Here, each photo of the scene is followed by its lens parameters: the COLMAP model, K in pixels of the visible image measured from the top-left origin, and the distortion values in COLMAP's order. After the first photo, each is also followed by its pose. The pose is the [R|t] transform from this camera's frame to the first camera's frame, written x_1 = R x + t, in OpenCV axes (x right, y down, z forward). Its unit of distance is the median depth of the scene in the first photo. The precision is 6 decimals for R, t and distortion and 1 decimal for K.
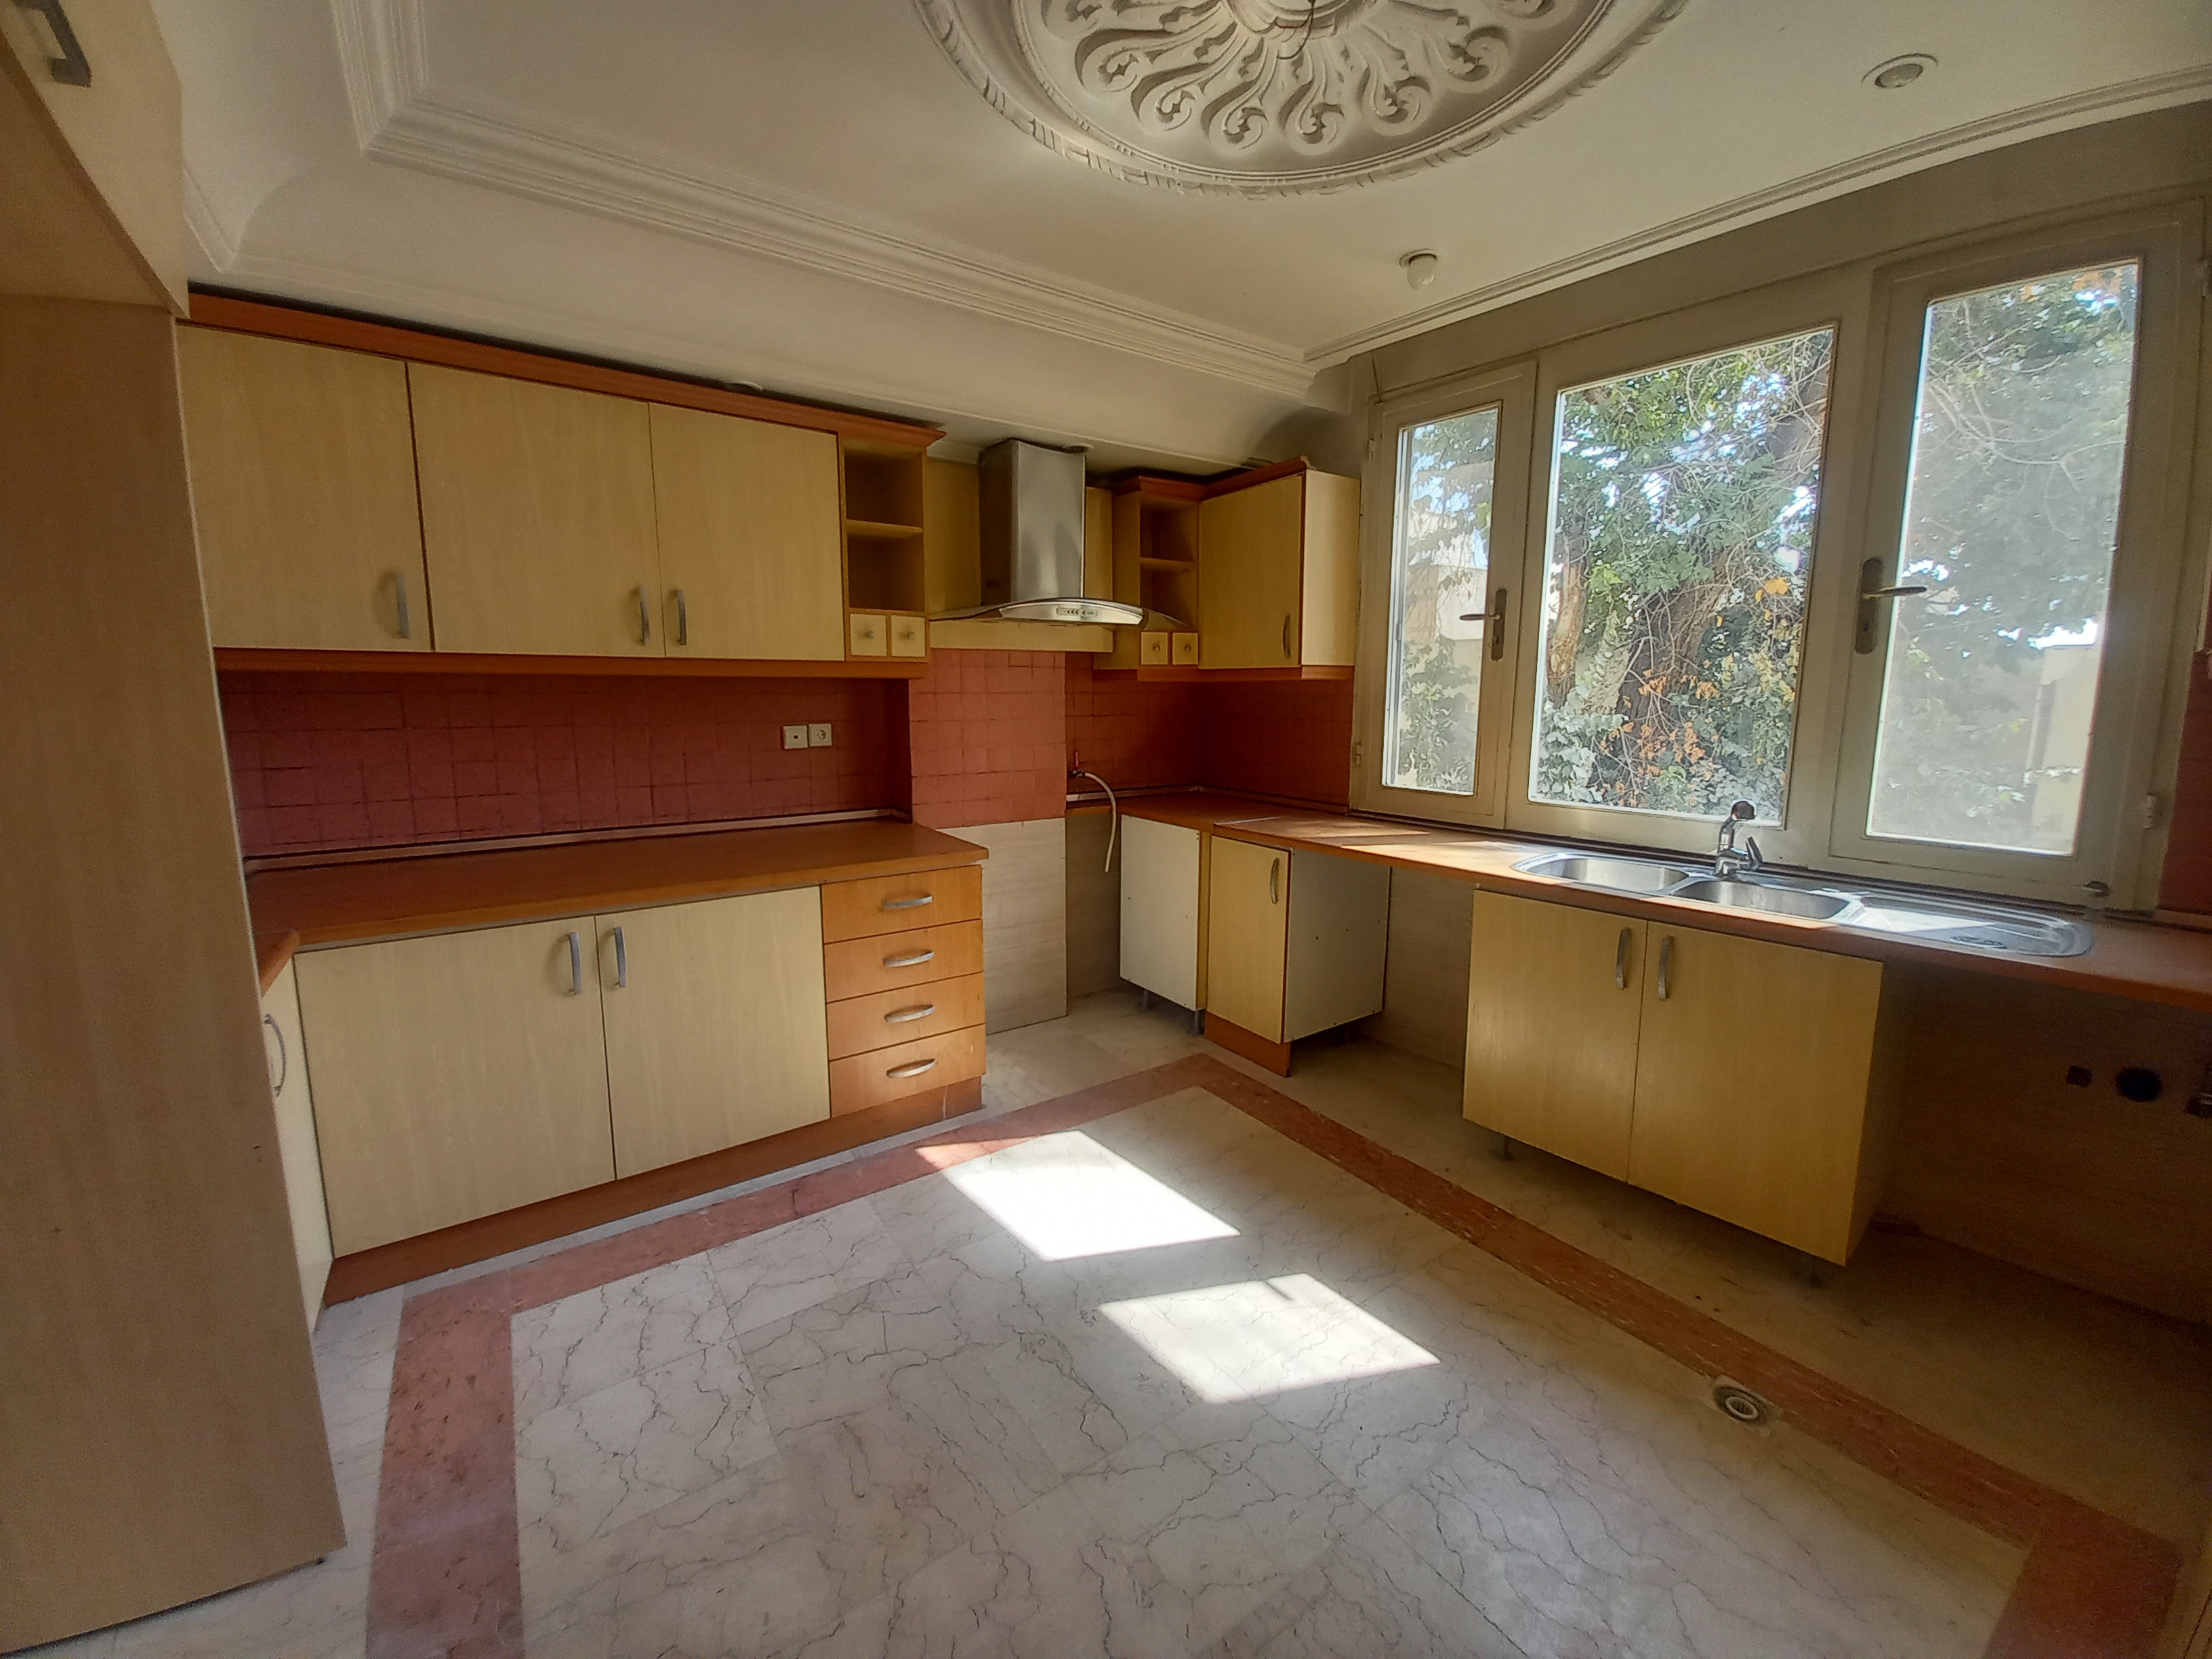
lens RADIAL K [[878.5, 0, 1103.5], [0, 878.5, 810.7], [0, 0, 1]] dist [-0.002076, -0.000623]
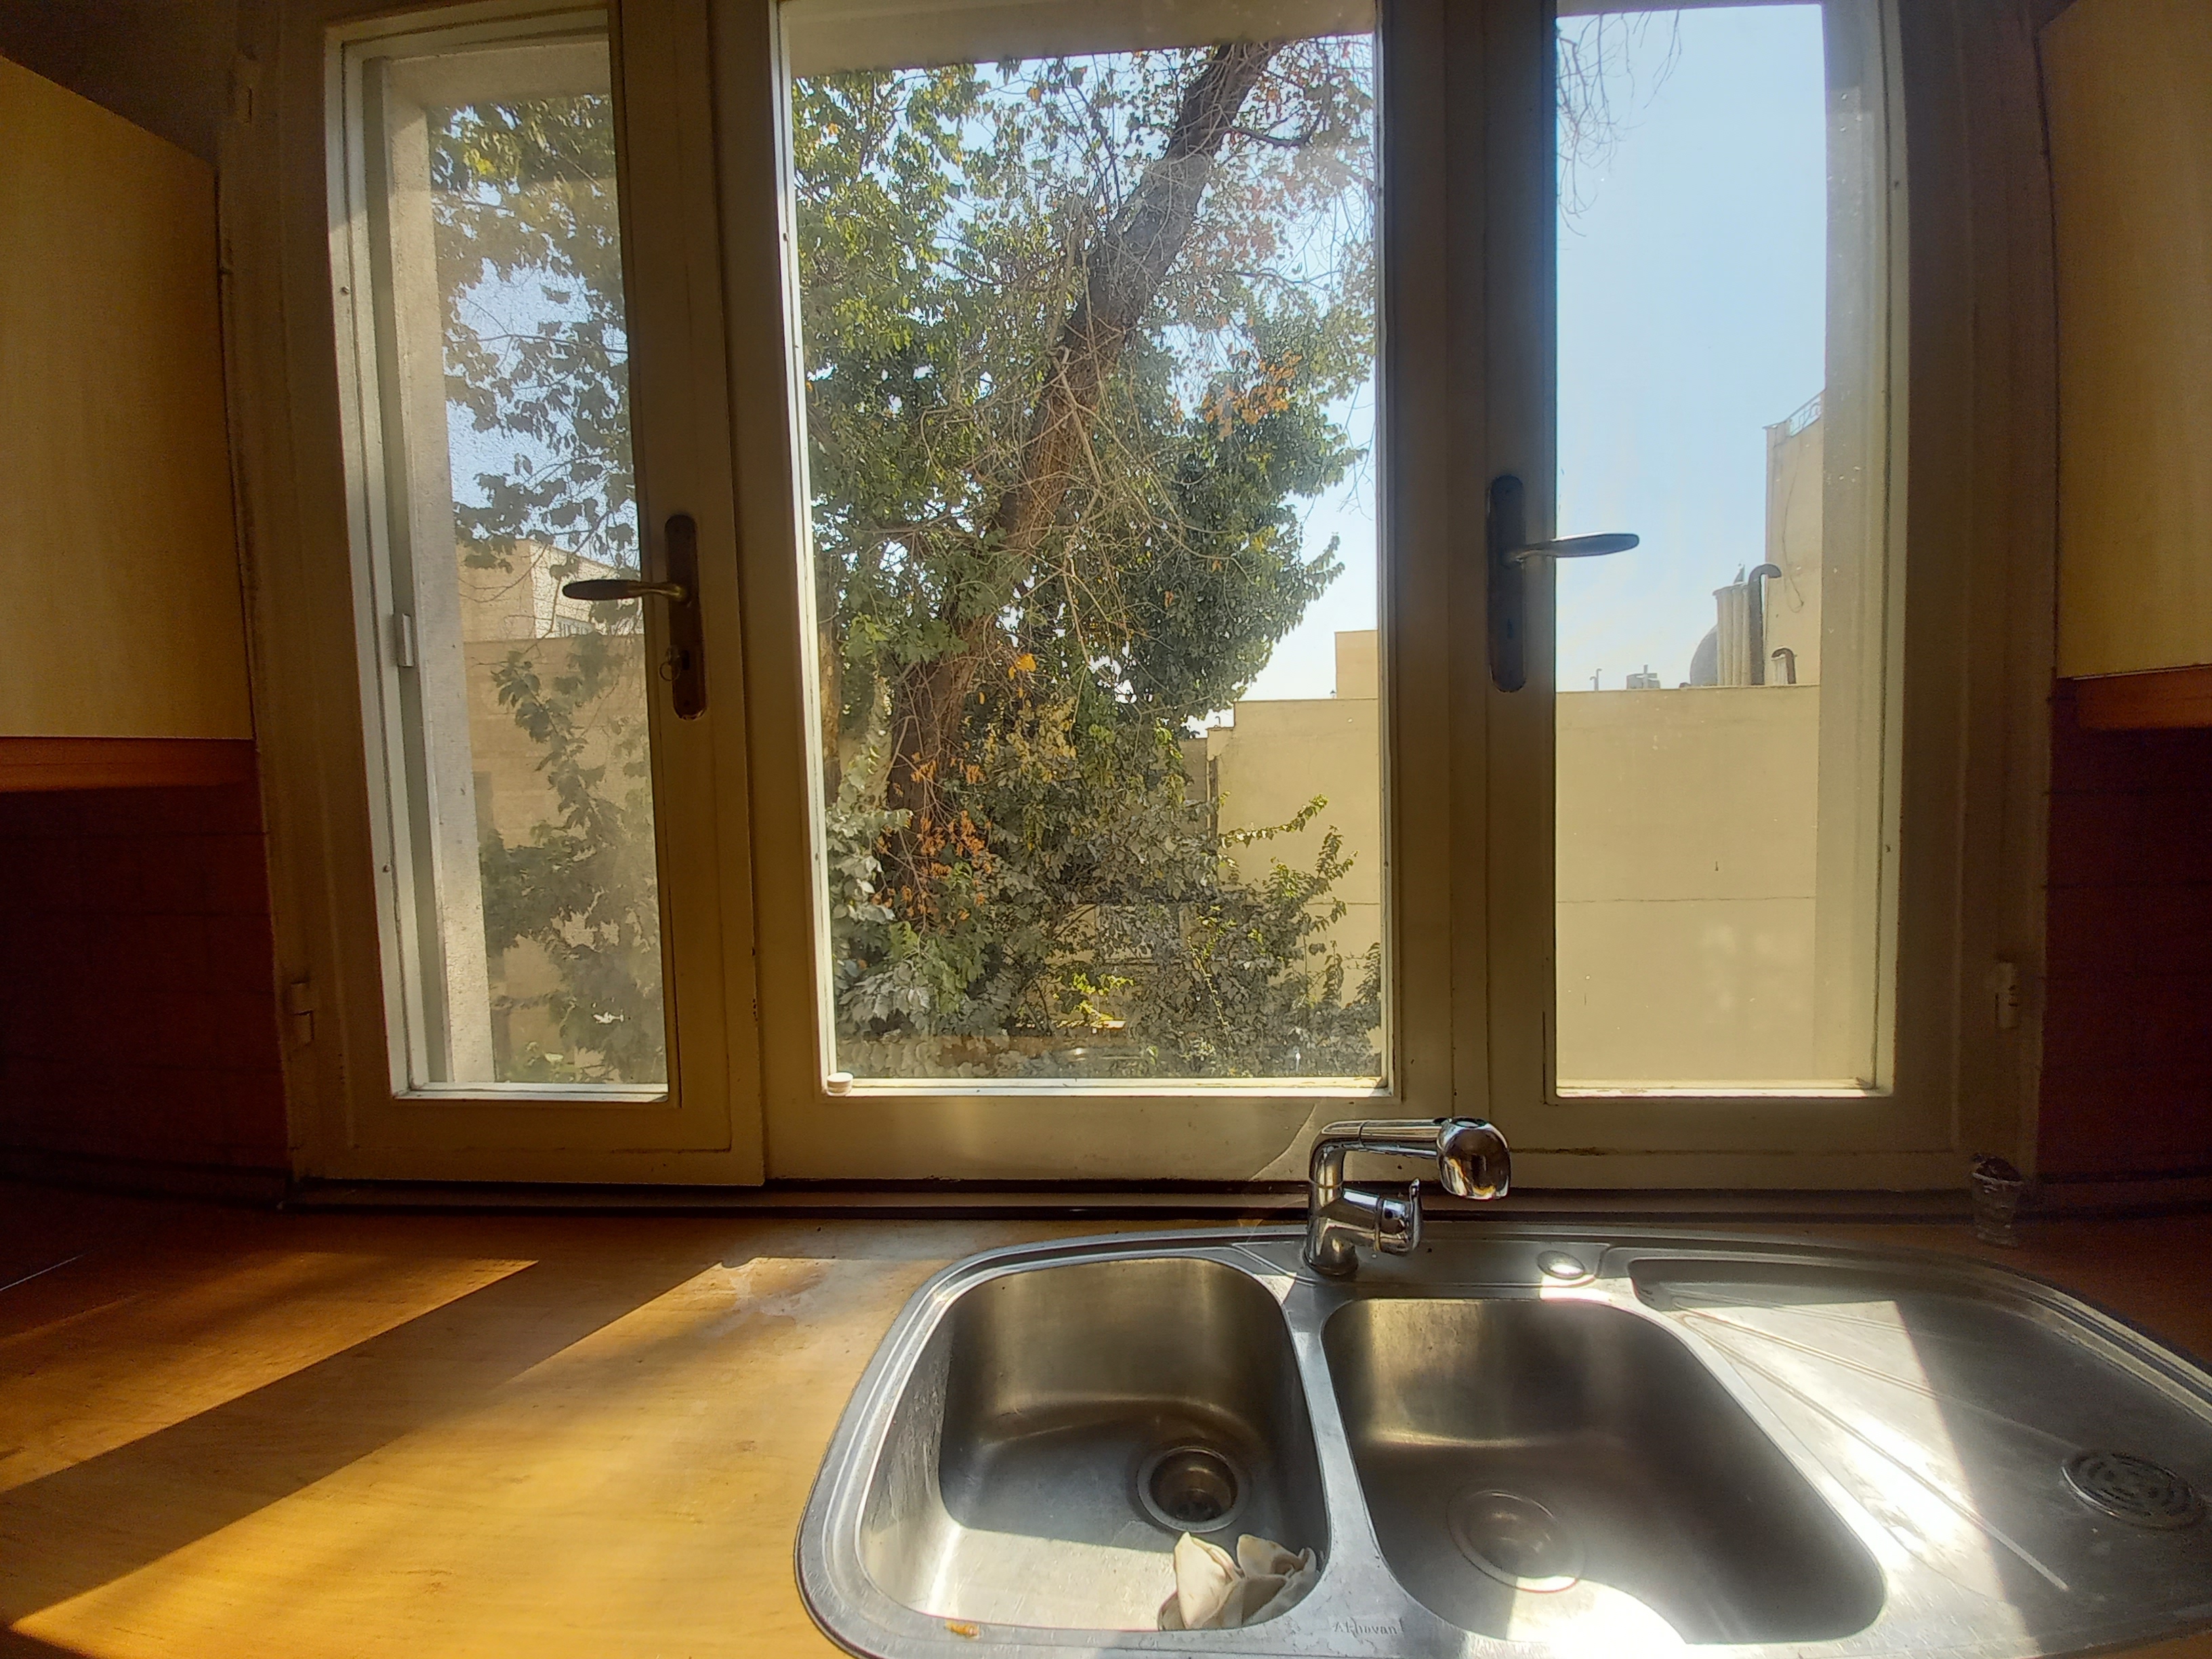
lens RADIAL K [[878.5, 0, 1101.1], [0, 878.5, 814.5], [0, 0, 1]] dist [-0.002076, -0.000623]
pose [[0.703768, -0.063415, 0.707594, 0.141440], [0.131793, 0.990373, -0.042323, -0.043188], [-0.698098, 0.123041, 0.705351, 0.290704]]
